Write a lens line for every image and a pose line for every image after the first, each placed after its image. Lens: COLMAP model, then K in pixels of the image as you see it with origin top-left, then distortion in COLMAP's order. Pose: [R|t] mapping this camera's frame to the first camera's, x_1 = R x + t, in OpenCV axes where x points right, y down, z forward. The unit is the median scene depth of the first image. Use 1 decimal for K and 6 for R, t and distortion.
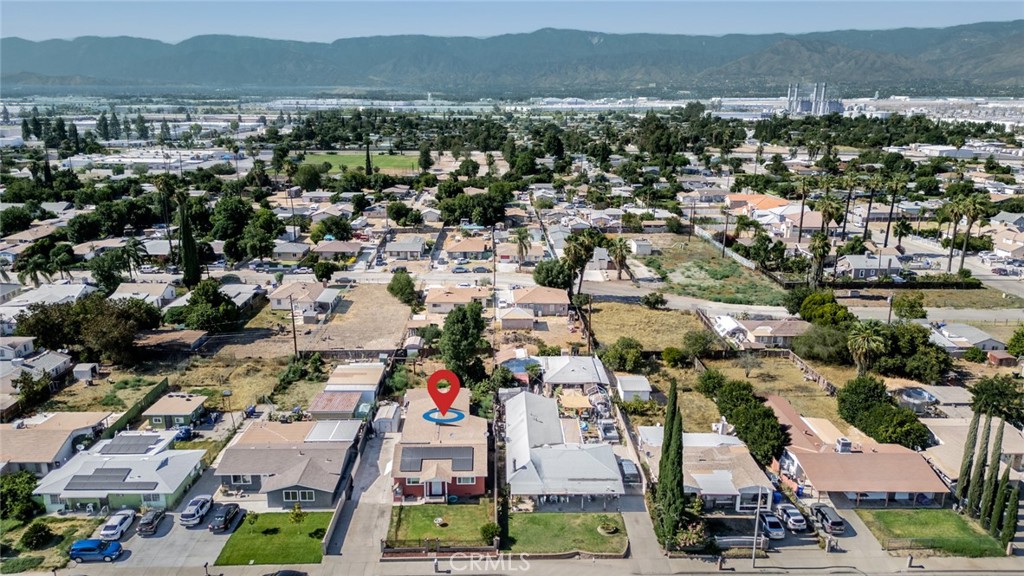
lens RADIAL K [[717.6, 0, 510.9], [0, 717.6, 287.0], [0, 0, 1]] dist [0.054664, -0.042673]
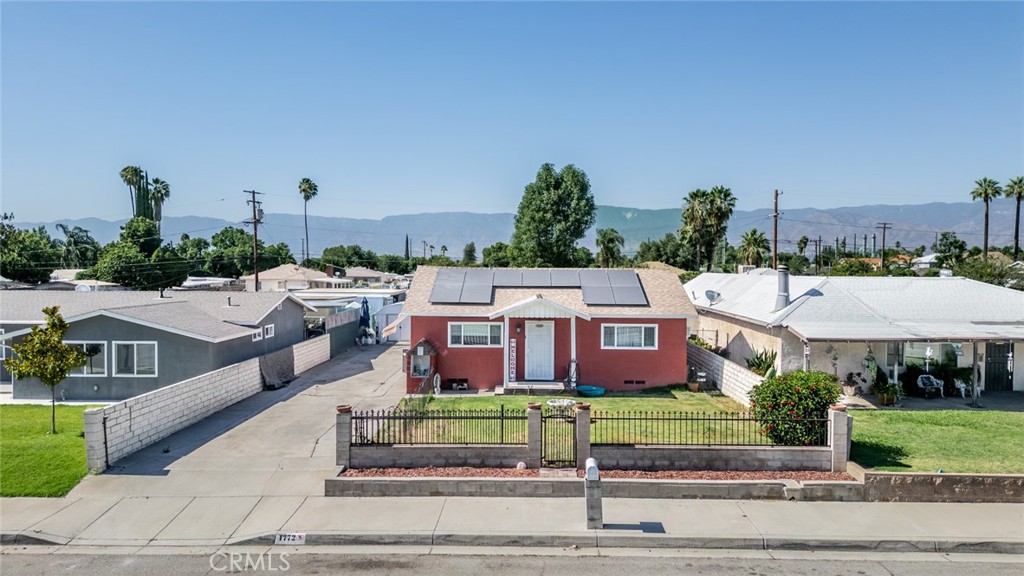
lens RADIAL K [[717.6, 0, 512.7], [0, 717.6, 287.2], [0, 0, 1]] dist [0.054664, -0.042673]
pose [[0.998763, 0.000835, -0.049711, -0.071451], [-0.012199, 0.973412, -0.228736, 0.233138], [0.048198, 0.229060, 0.972218, 0.490236]]
